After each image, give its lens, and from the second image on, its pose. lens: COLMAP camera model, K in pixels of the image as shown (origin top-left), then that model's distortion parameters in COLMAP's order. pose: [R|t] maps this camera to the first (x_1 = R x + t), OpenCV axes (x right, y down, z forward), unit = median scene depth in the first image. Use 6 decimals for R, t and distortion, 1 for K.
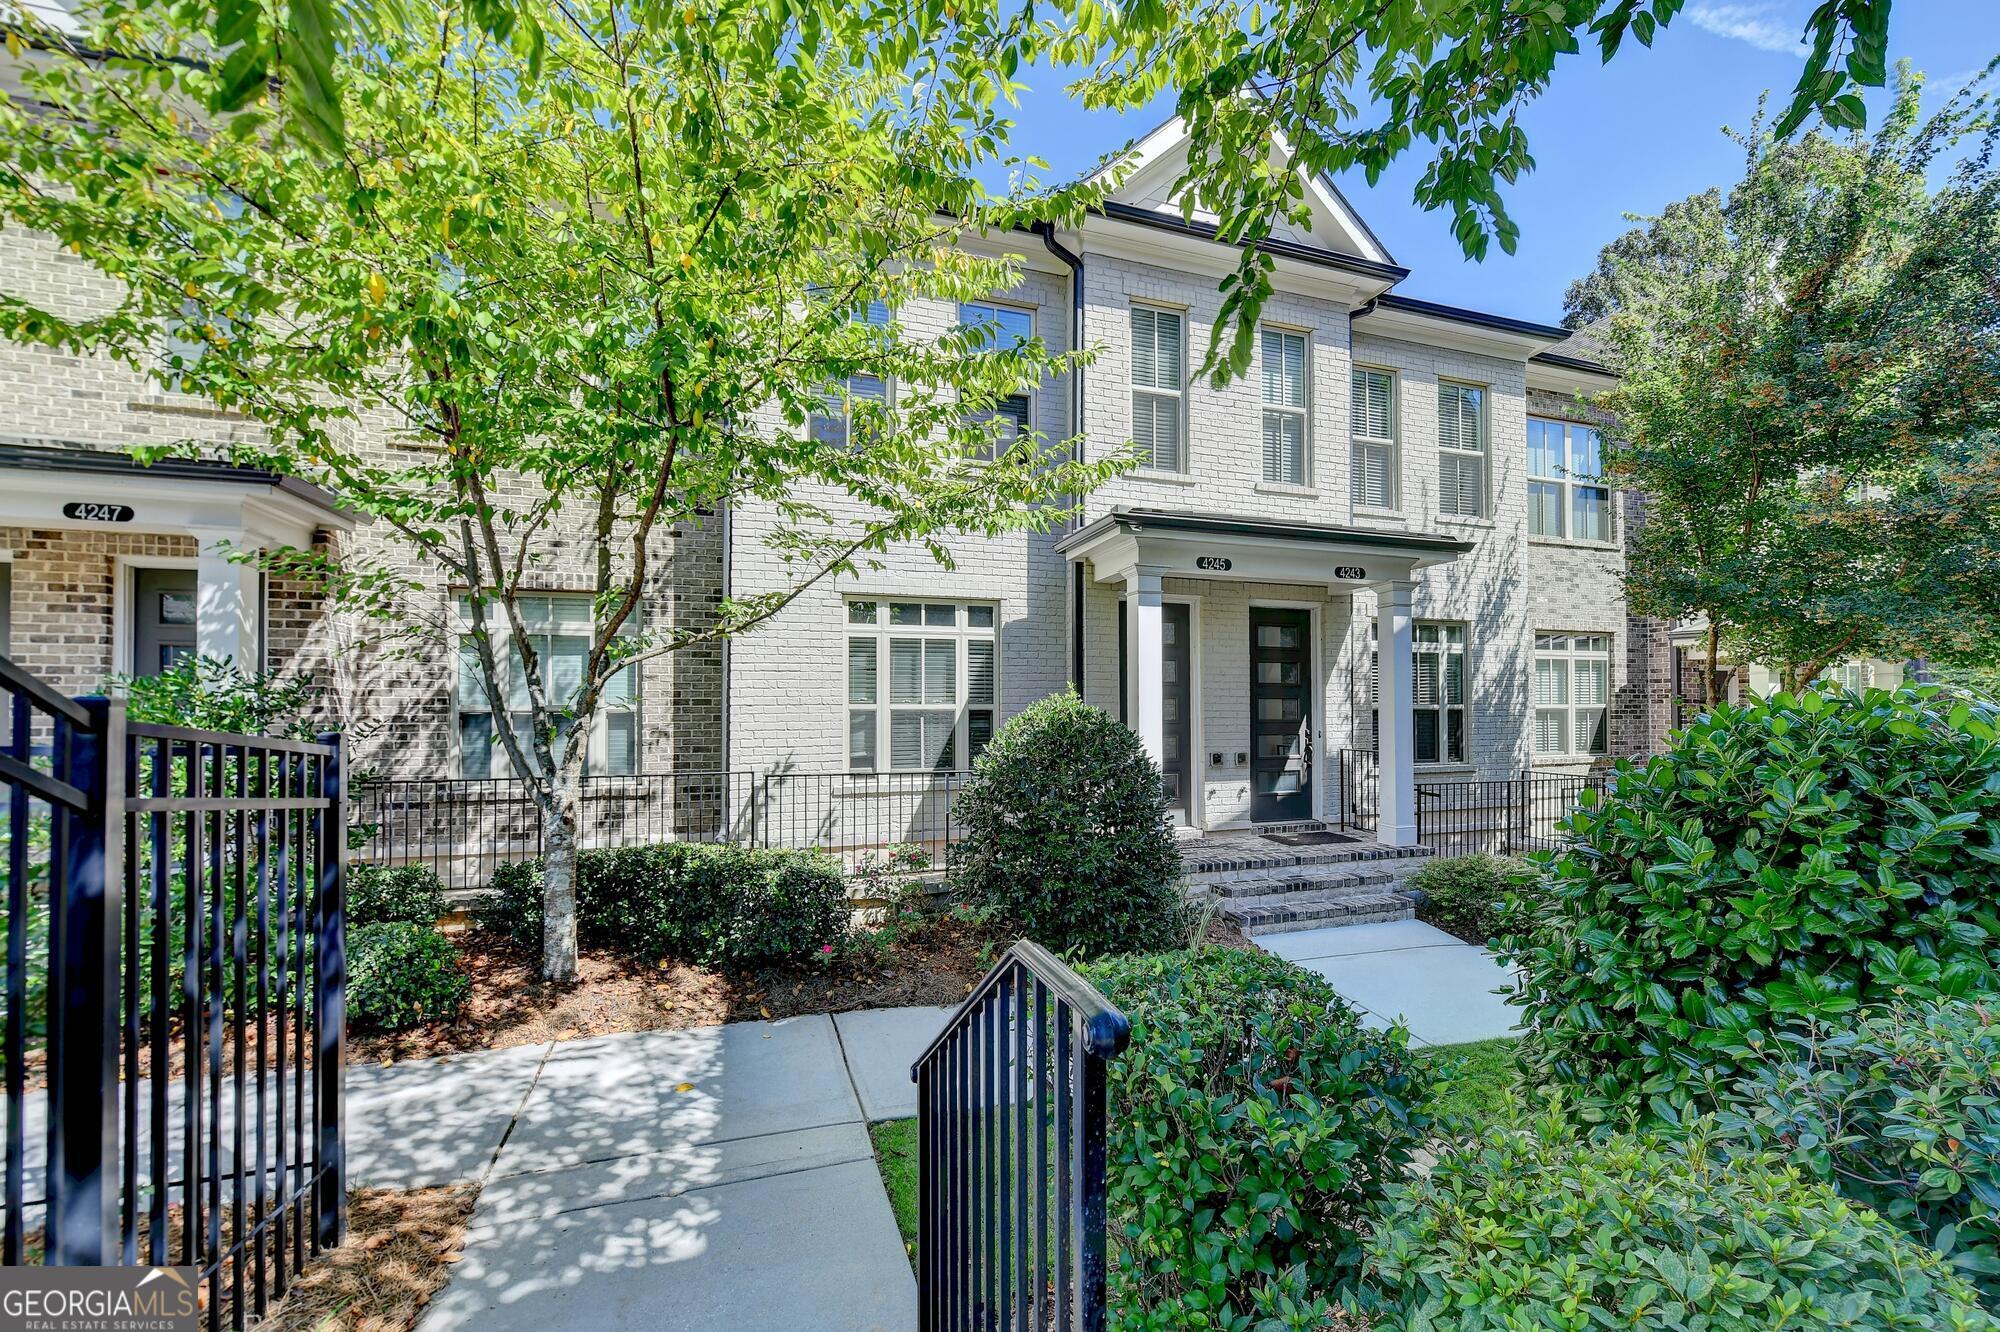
lens RADIAL K [[837.8, 0, 1072.7], [0, 837.8, 677.0], [0, 0, 1]] dist [-0.000905, -0.000420]
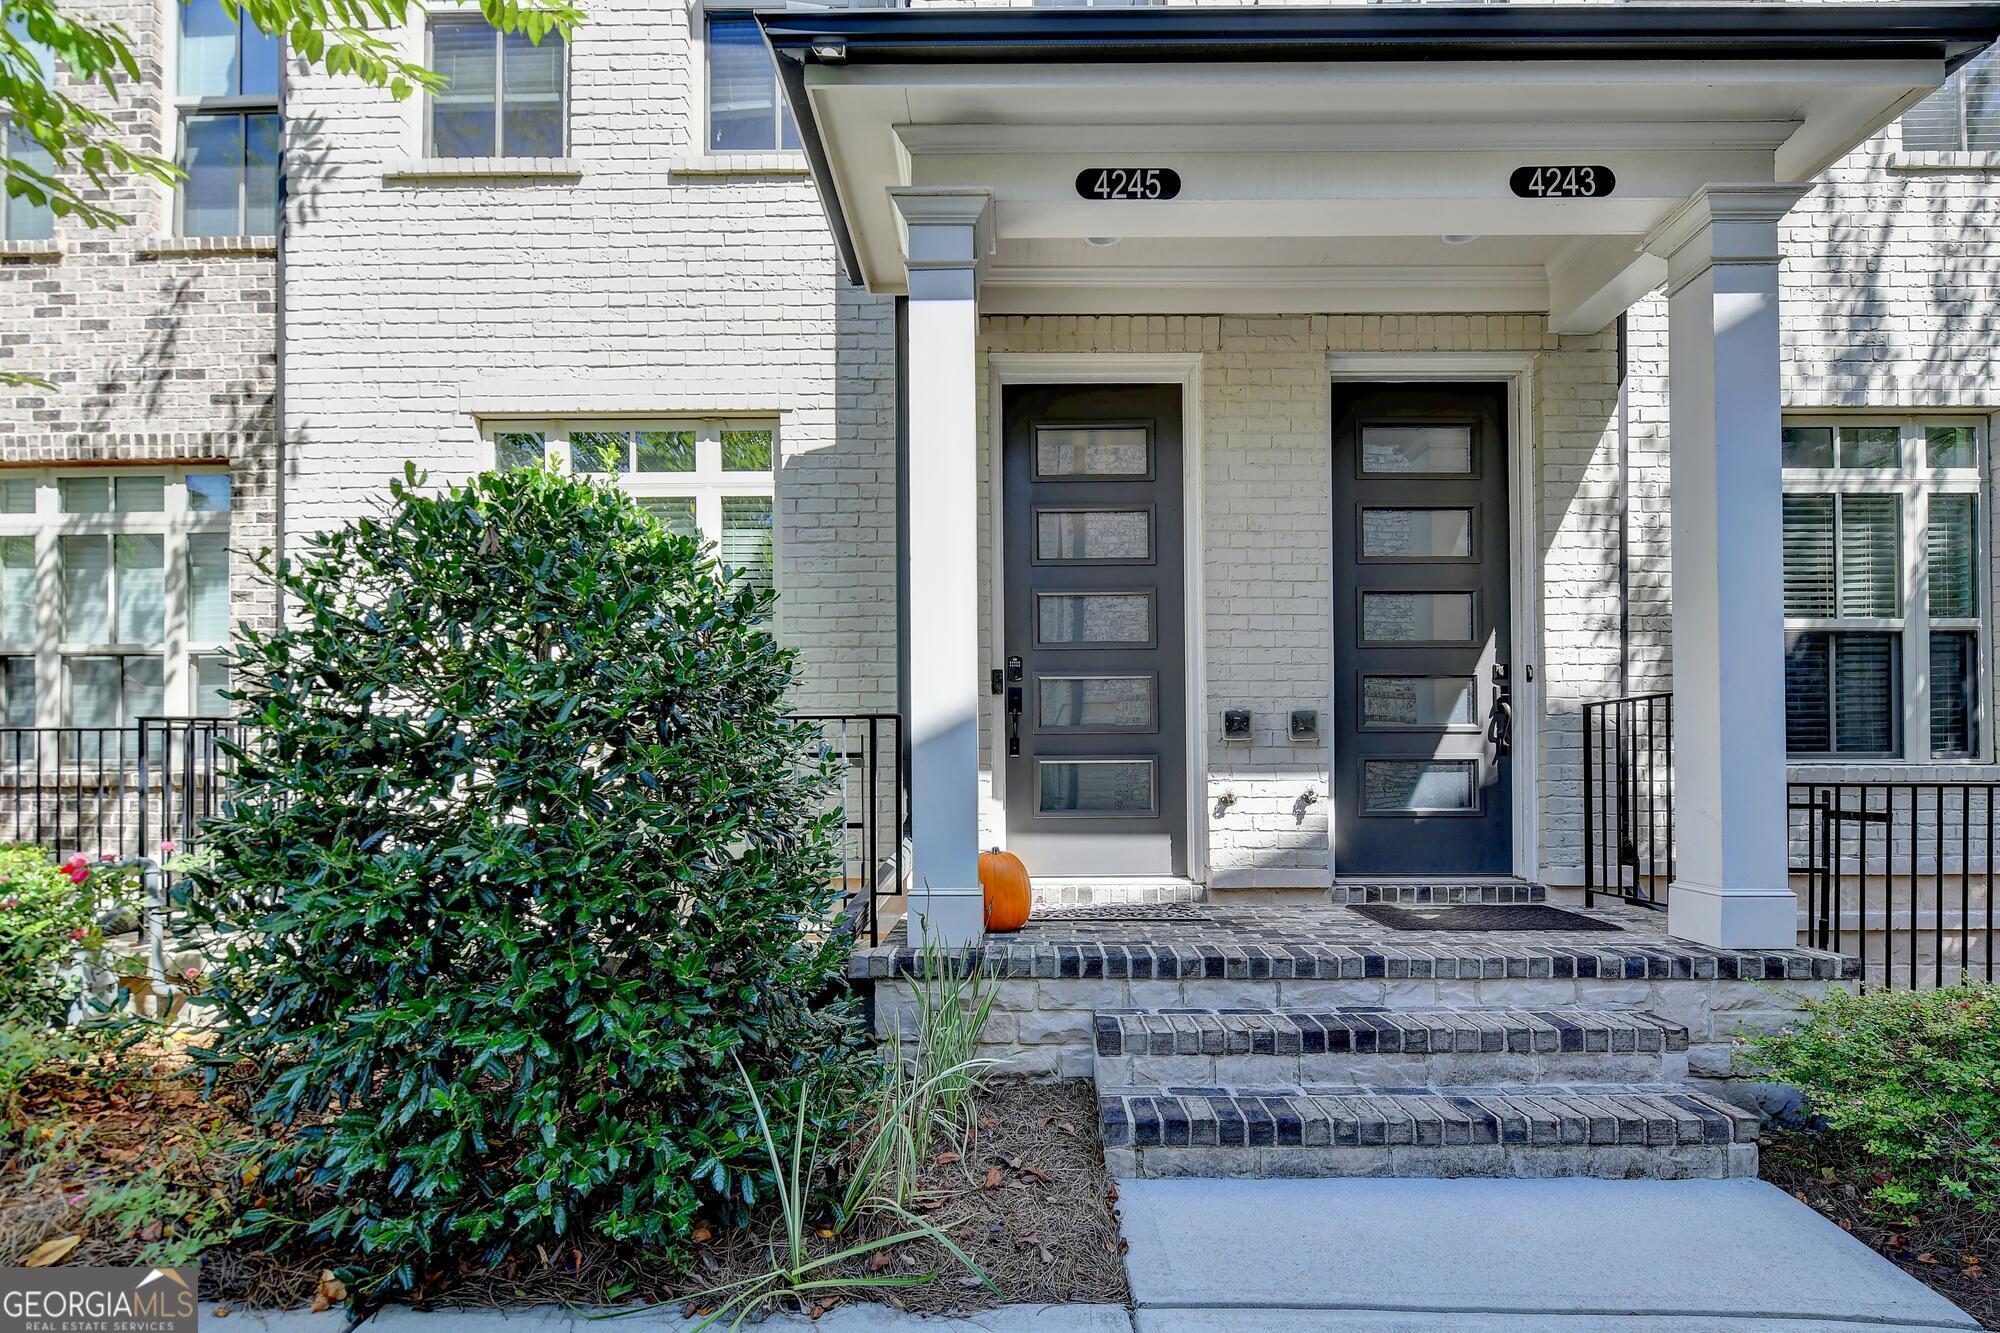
lens RADIAL K [[964.3, 0, 1001.8], [0, 964.3, 755.7], [0, 0, 1]] dist [-0.002250, -0.000349]
pose [[0.932835, -0.010879, -0.360141, 0.245729], [0.016479, 0.999786, 0.012482, 0.109688], [0.359928, -0.017578, 0.932815, 0.506195]]
